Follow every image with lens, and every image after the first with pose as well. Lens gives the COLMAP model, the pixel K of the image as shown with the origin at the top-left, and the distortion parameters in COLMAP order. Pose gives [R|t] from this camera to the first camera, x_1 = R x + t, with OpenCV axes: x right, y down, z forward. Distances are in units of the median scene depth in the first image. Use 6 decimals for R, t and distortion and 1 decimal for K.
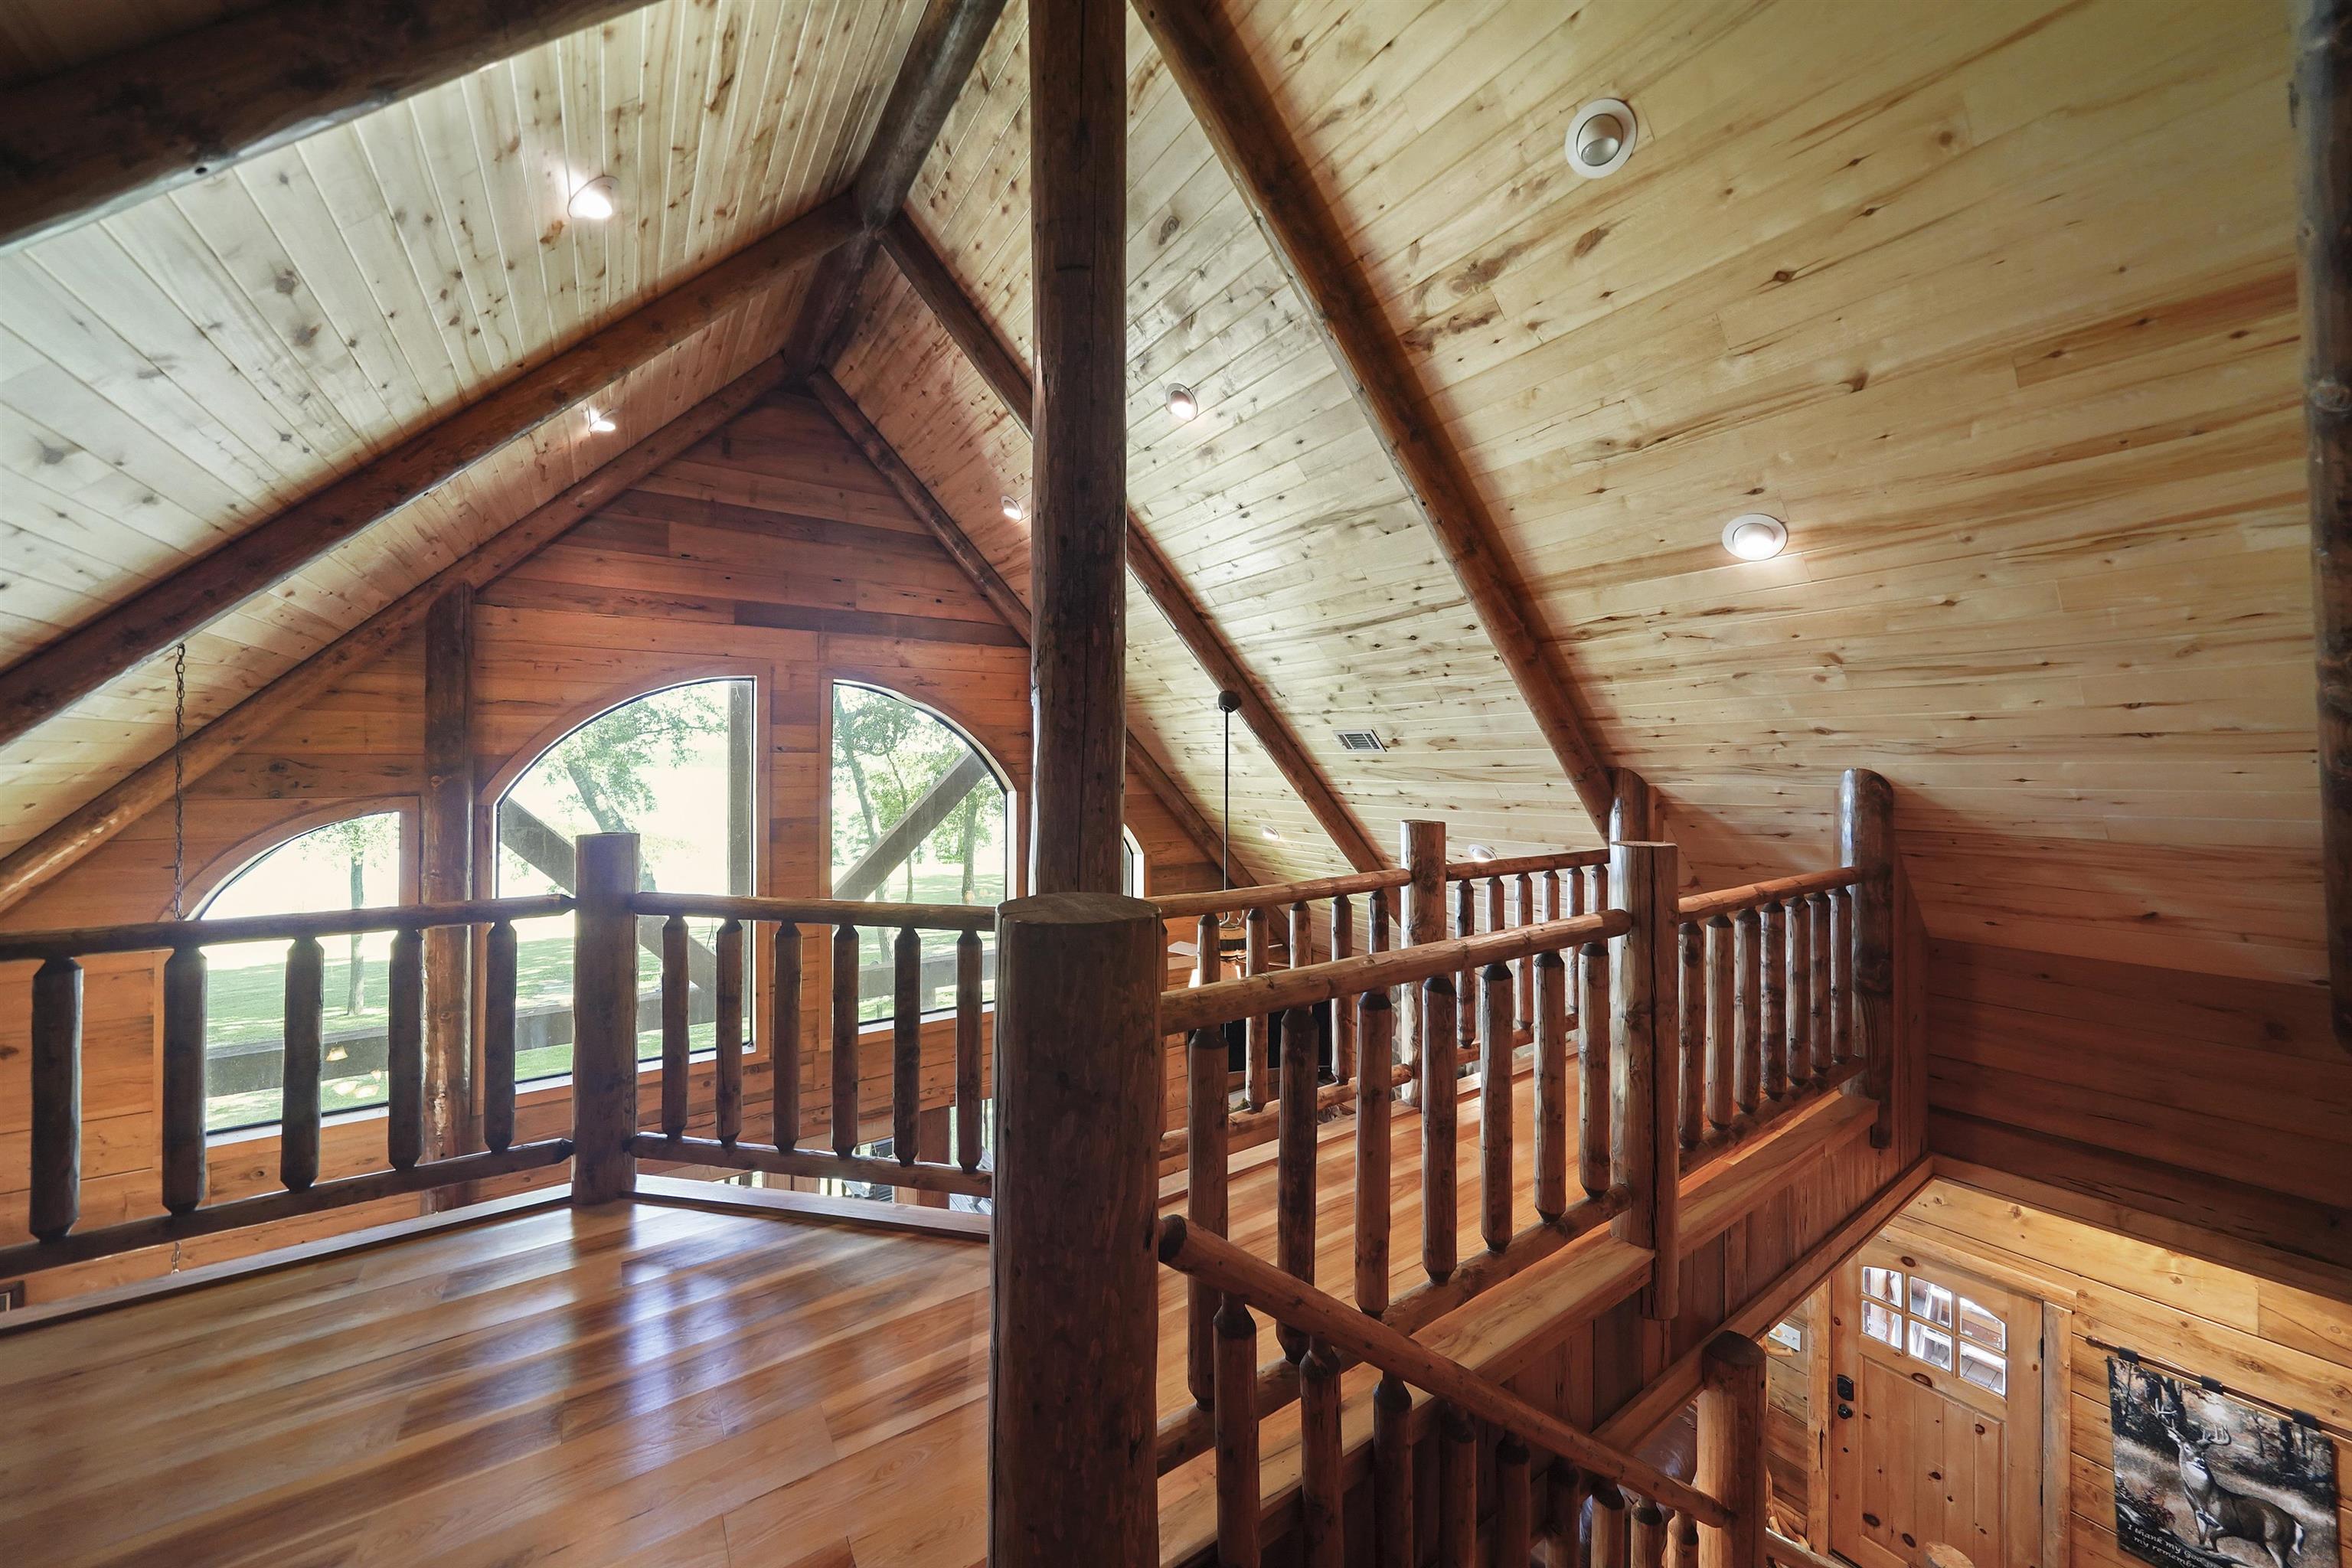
lens RADIAL K [[819.7, 0, 1177.1], [0, 819.7, 772.7], [0, 0, 1]] dist [-0.006400, 0.000275]
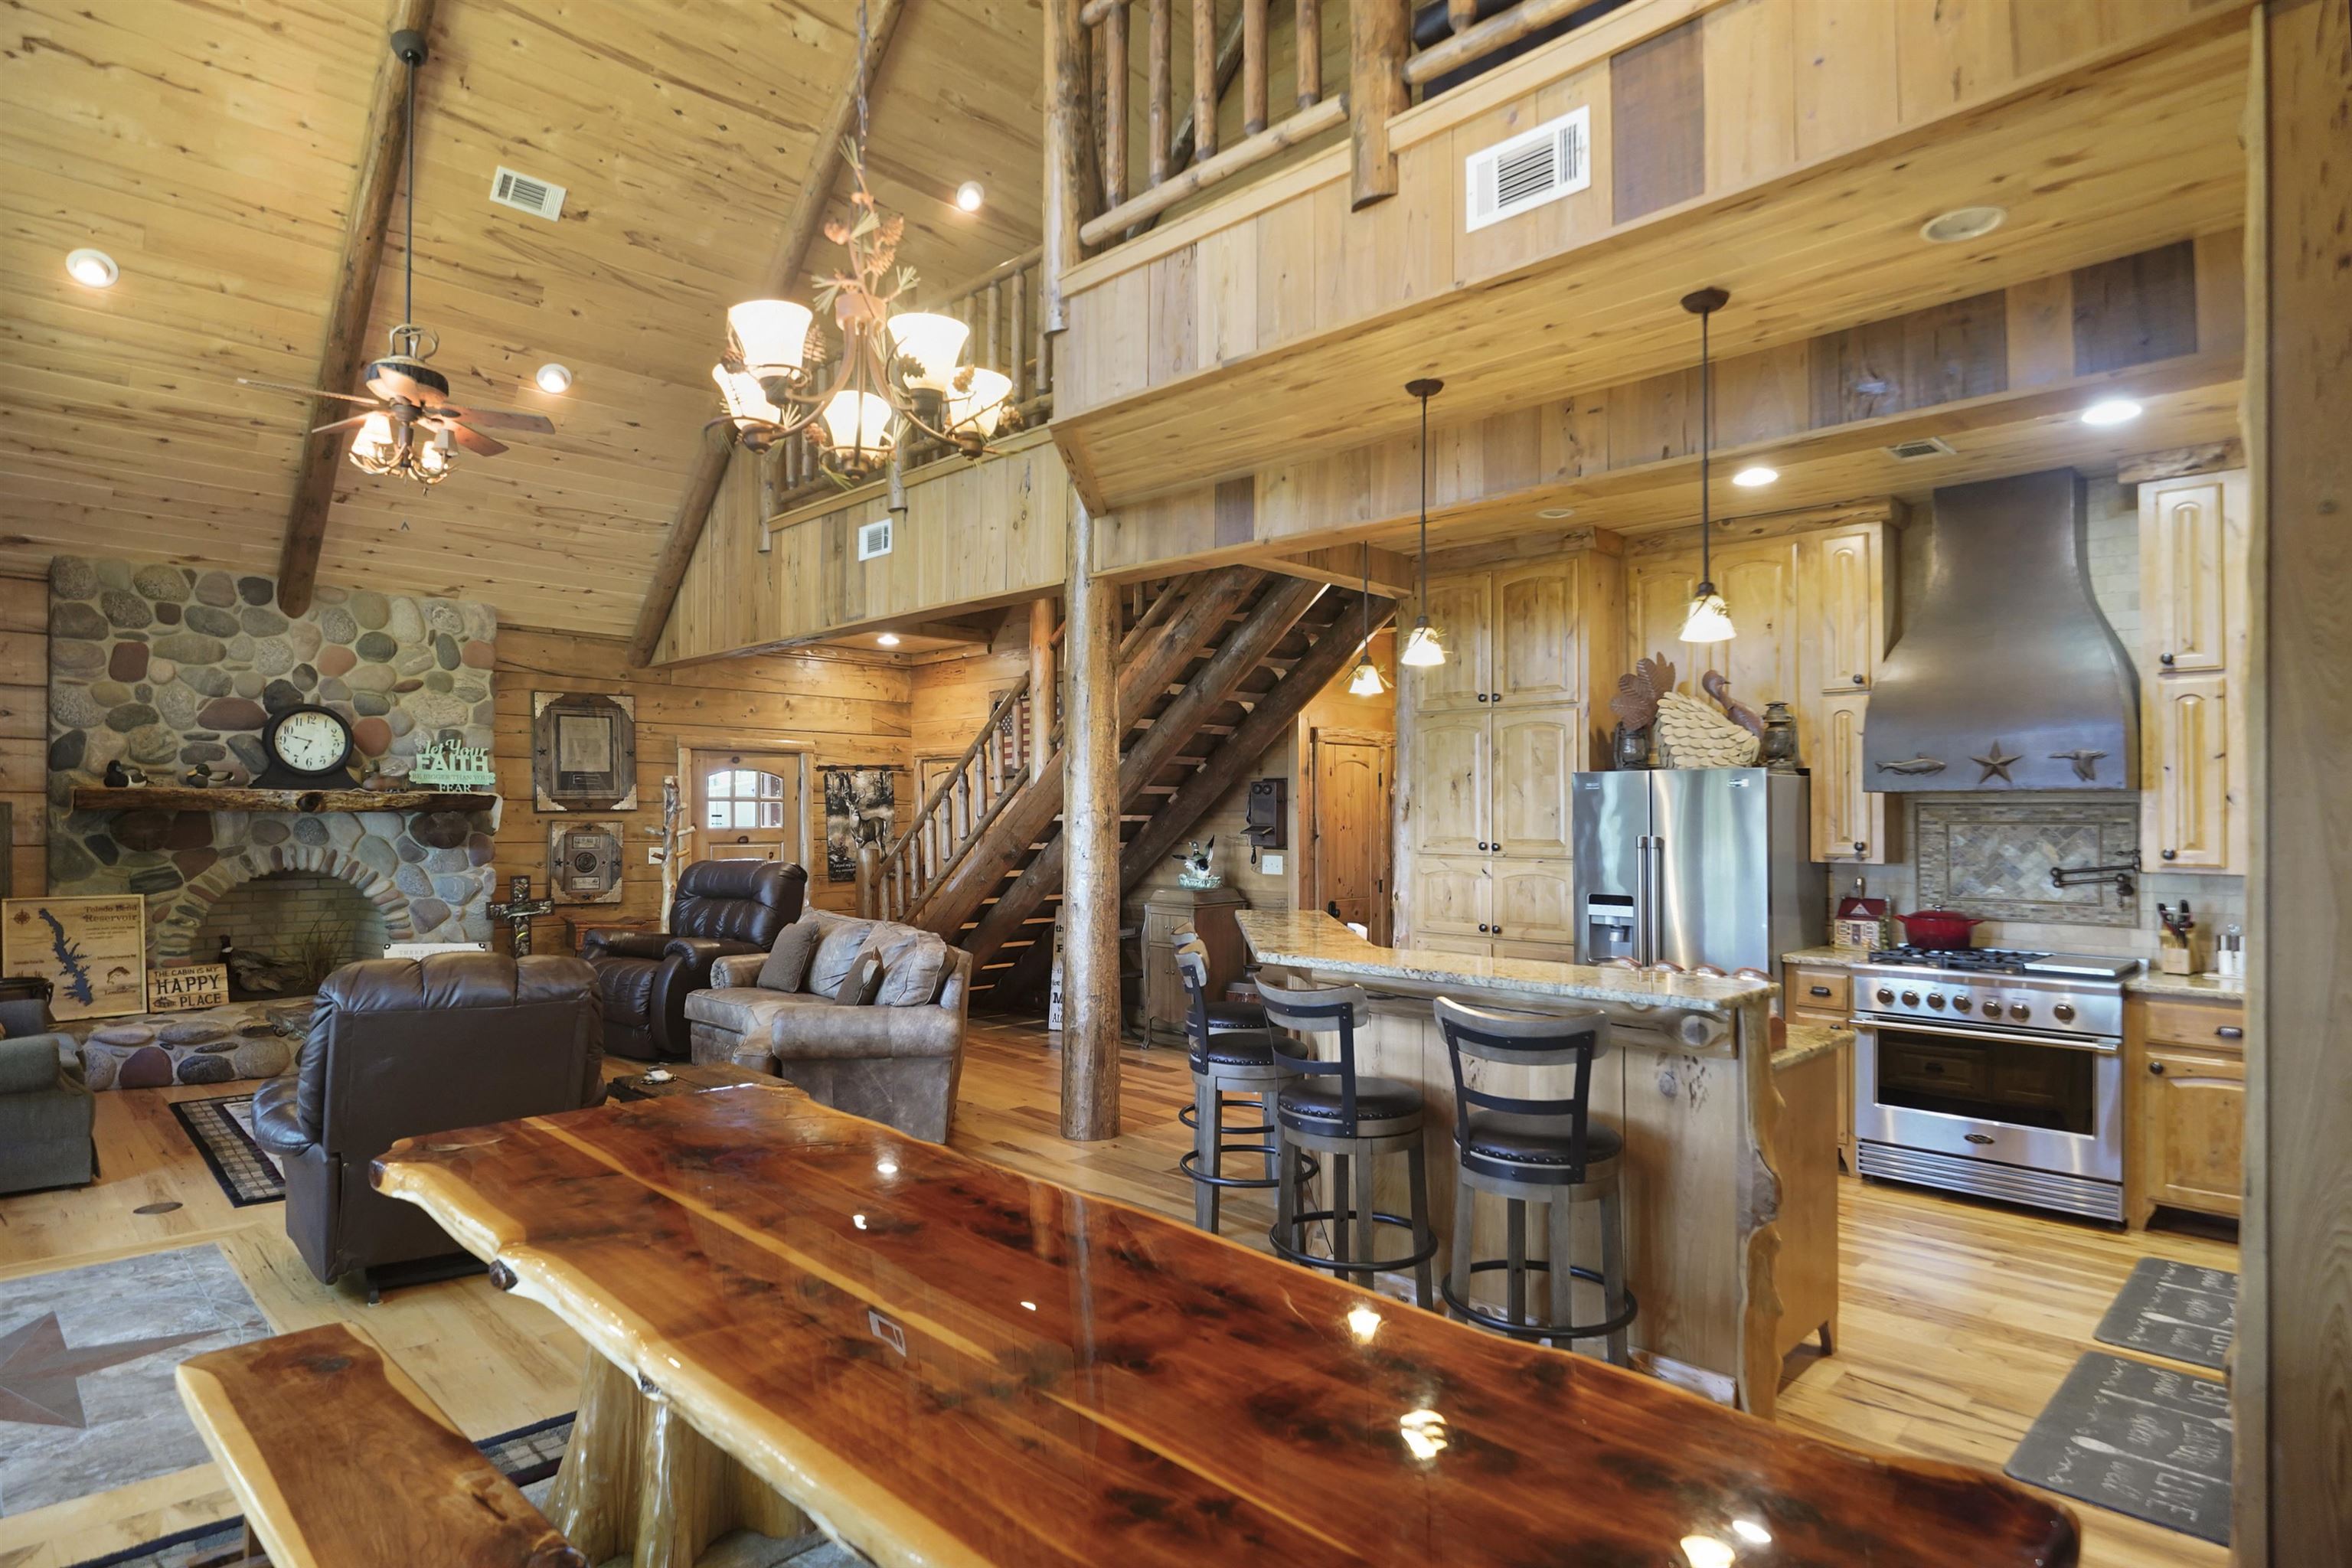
lens RADIAL K [[1238.4, 0, 1185.9], [0, 1238.4, 800.4], [0, 0, 1]] dist [0.002861, -0.001818]
pose [[-0.186260, 0.005156, 0.982487, -1.587799], [-0.007527, 0.999949, -0.006675, 0.803177], [-0.982472, -0.008639, -0.186212, 0.752406]]
